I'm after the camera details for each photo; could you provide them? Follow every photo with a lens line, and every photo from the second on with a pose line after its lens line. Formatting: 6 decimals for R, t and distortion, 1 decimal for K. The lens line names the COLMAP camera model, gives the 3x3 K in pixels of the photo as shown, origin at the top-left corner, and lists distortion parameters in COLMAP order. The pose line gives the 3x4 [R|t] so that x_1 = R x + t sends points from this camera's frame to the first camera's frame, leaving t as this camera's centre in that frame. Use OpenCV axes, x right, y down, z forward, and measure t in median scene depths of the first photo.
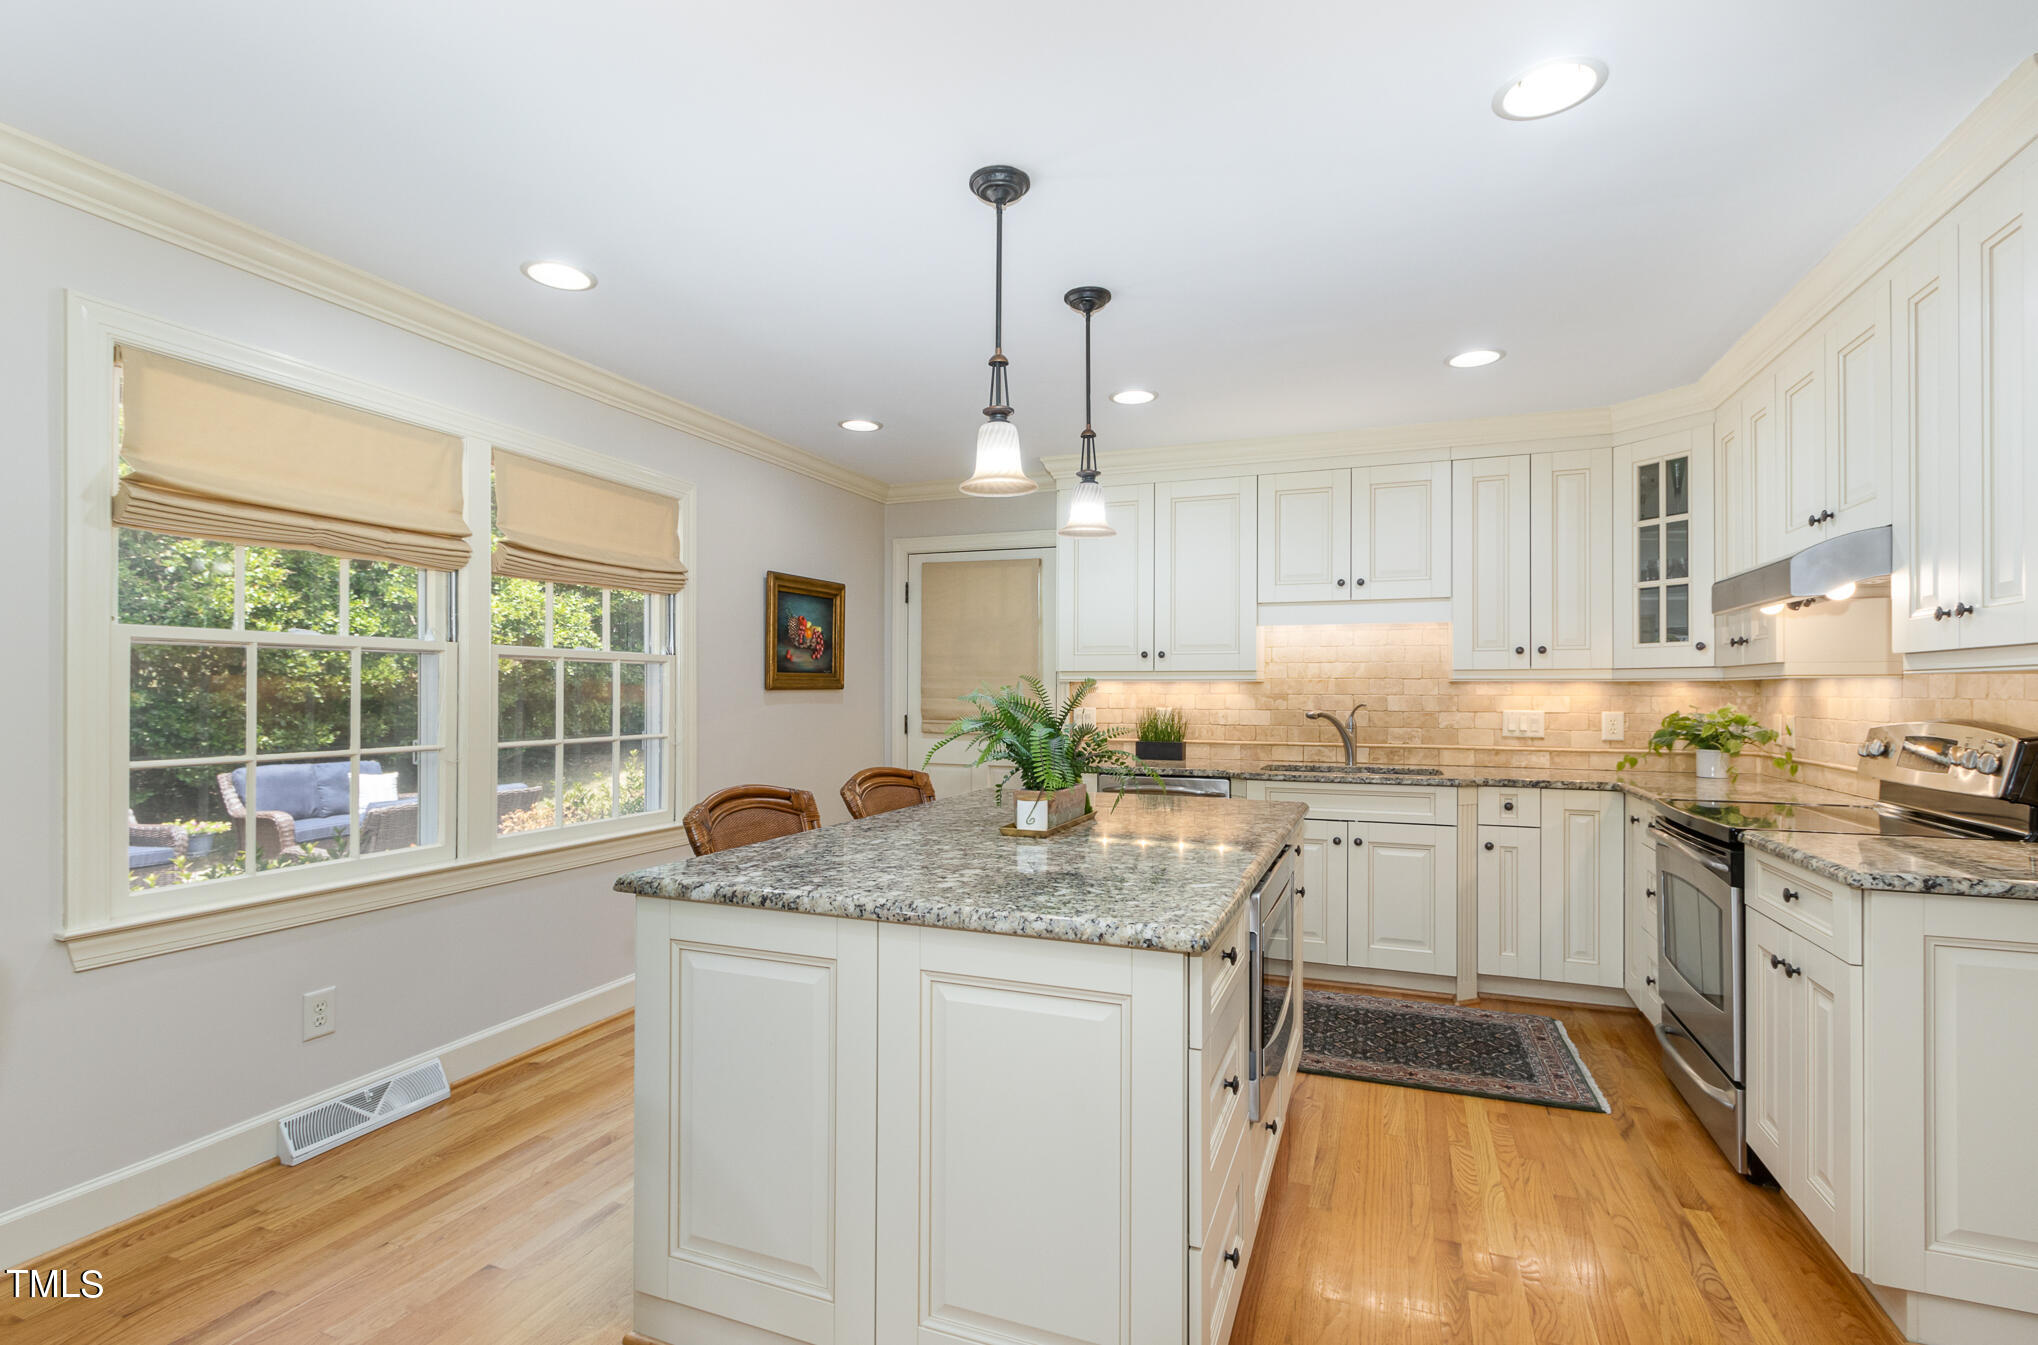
lens RADIAL K [[960.2, 0, 1014.5], [0, 960.2, 685.1], [0, 0, 1]] dist [0.002934, 0.000323]
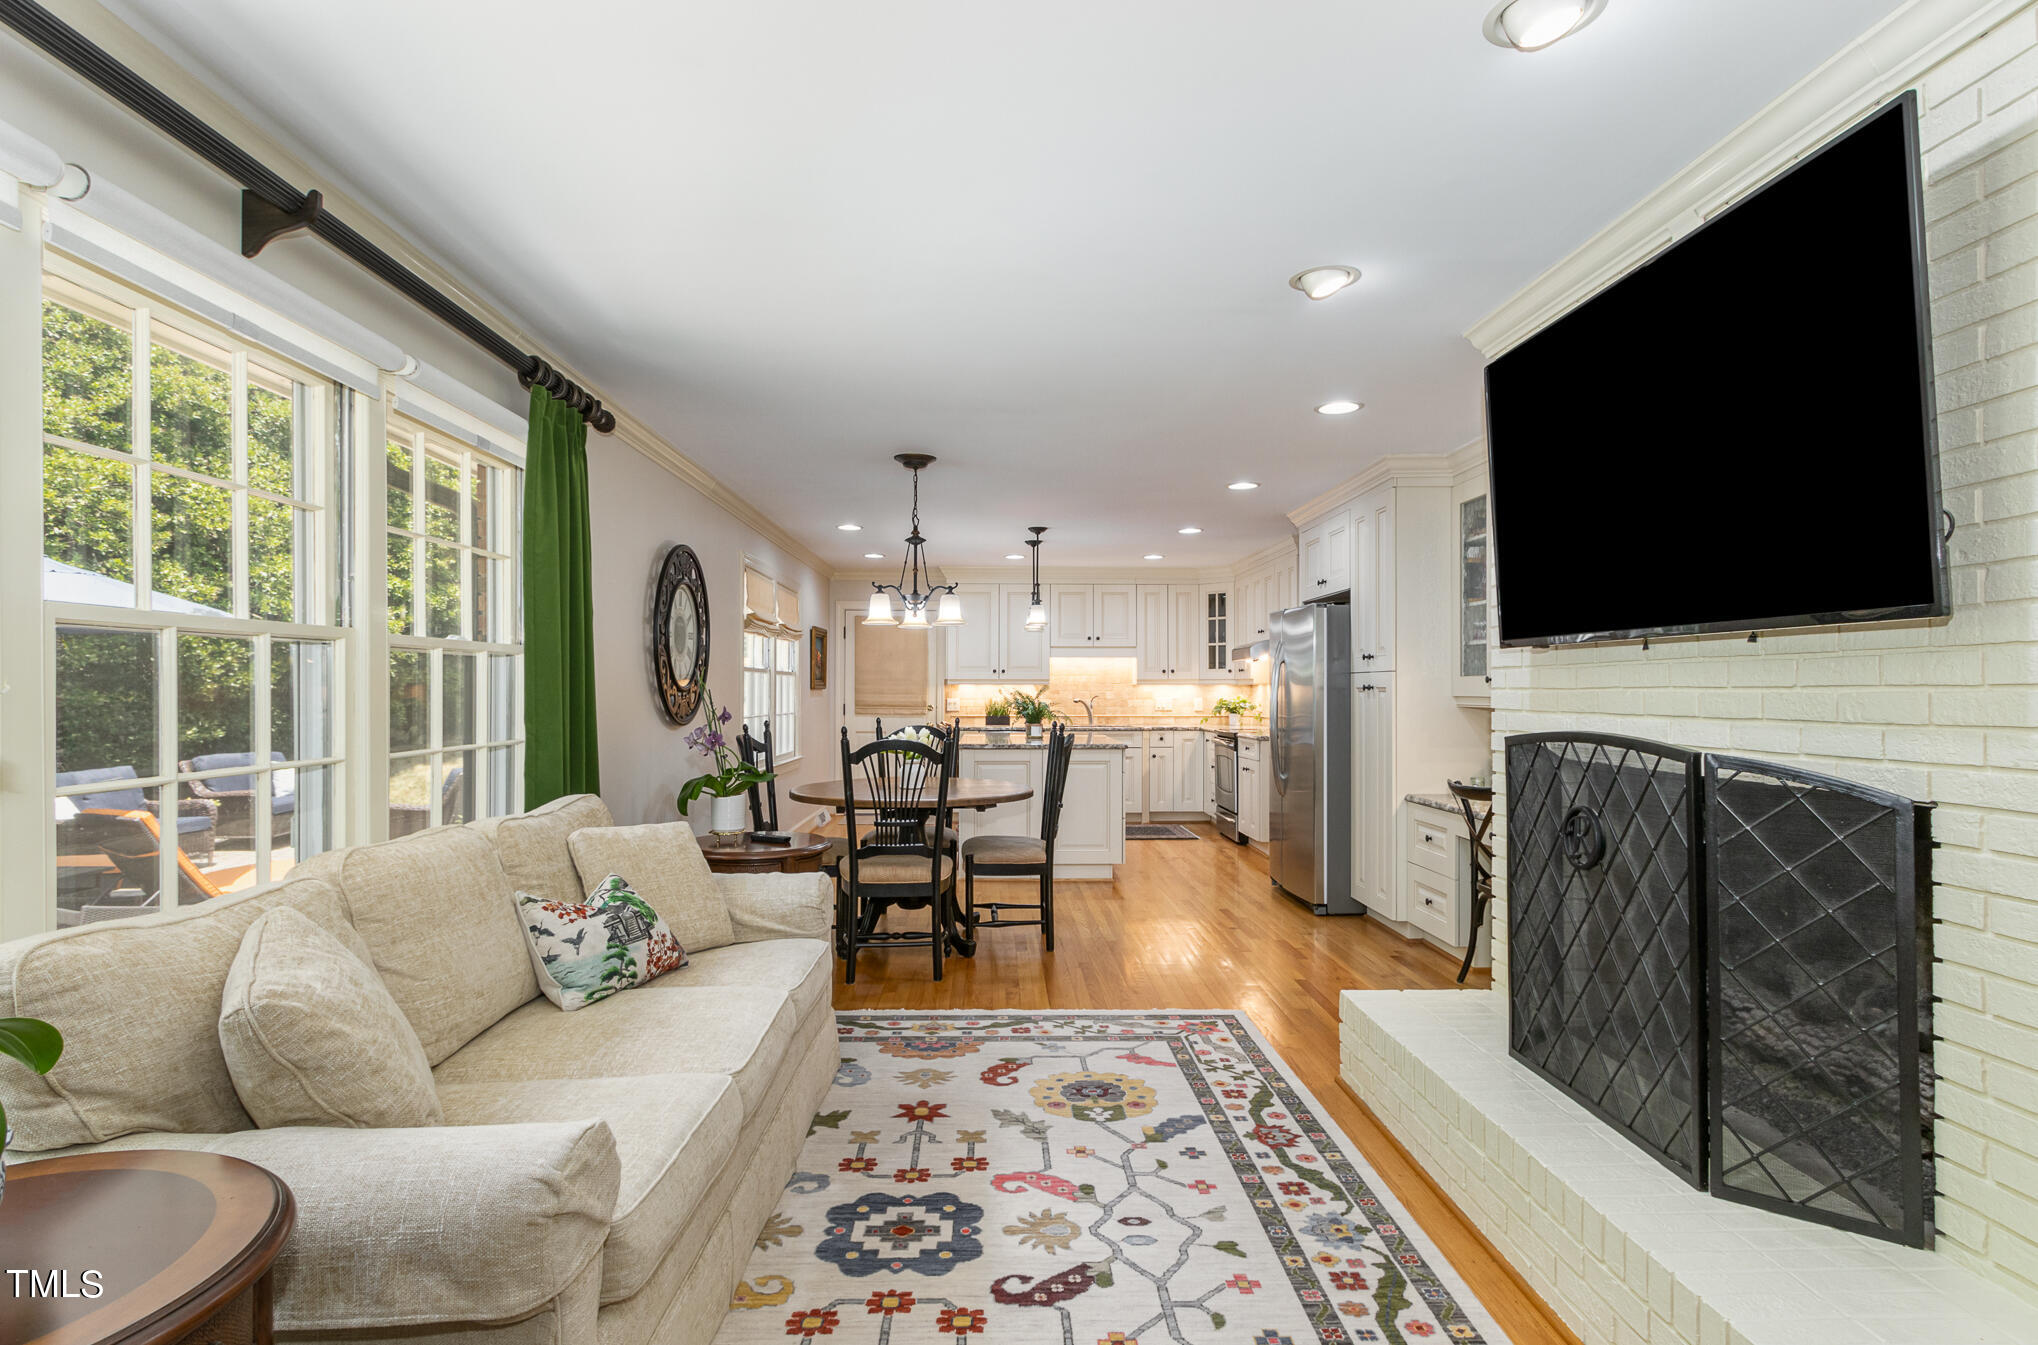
lens RADIAL K [[1037.3, 0, 1019.0], [0, 1037.3, 672.5], [0, 0, 1]] dist [-0.001512, 0.000167]
pose [[0.921220, 0.003230, 0.389030, -0.782362], [0.000683, 0.999951, -0.009920, -0.009457], [-0.389042, 0.009404, 0.921172, -1.183204]]
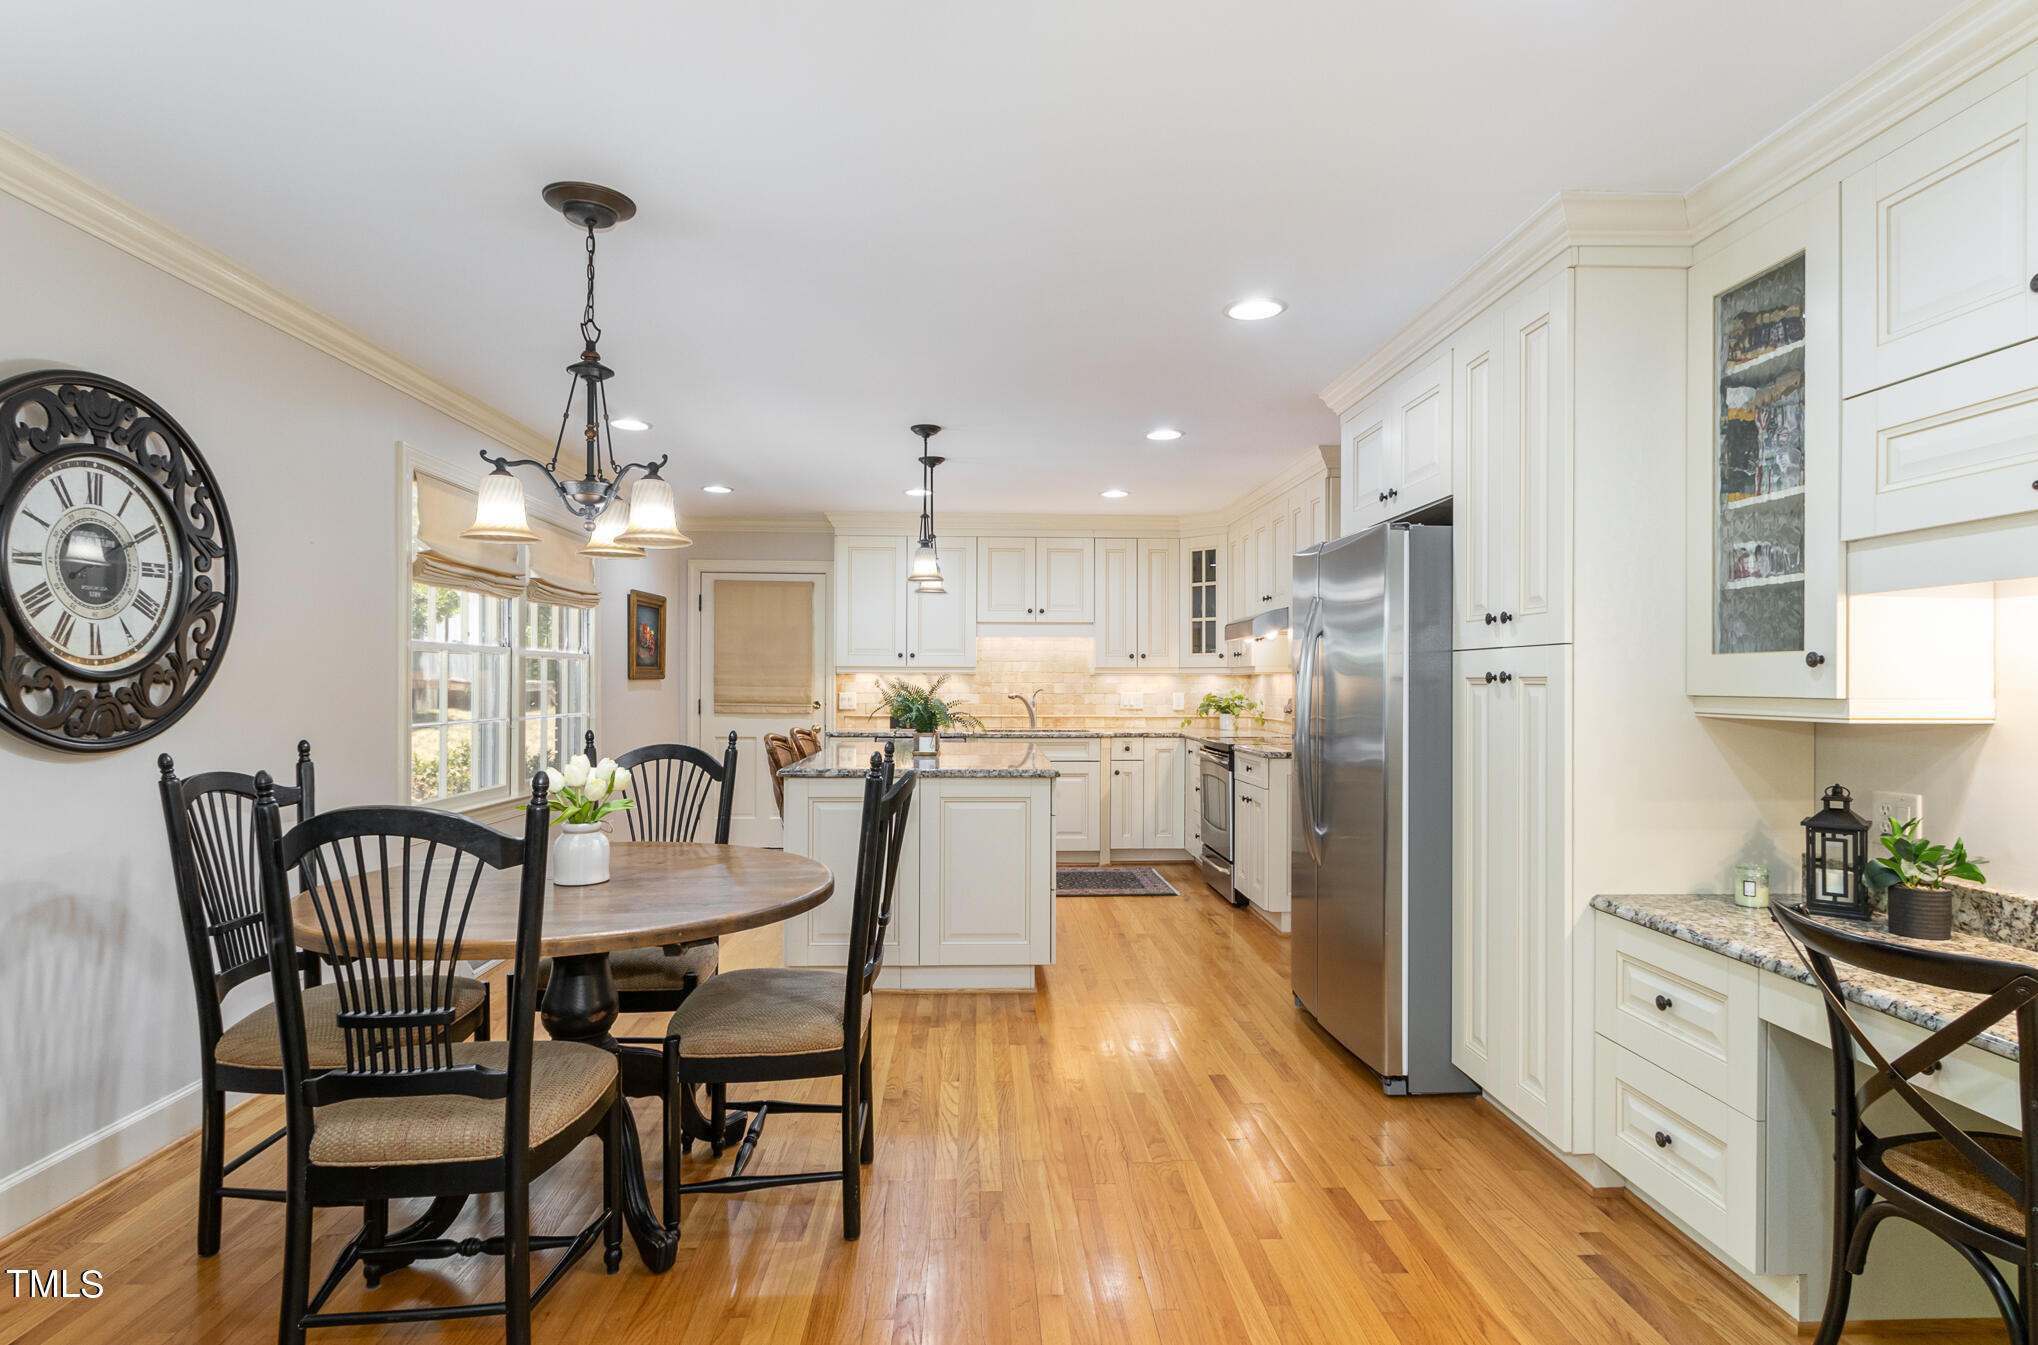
lens RADIAL K [[1037.3, 0, 1019.0], [0, 1037.3, 672.5], [0, 0, 1]] dist [-0.001512, 0.000167]
pose [[0.915138, 0.003060, 0.403129, -0.398729], [-0.002440, 0.999995, -0.002051, -0.003818], [-0.403133, 0.000894, 0.915141, -0.598497]]
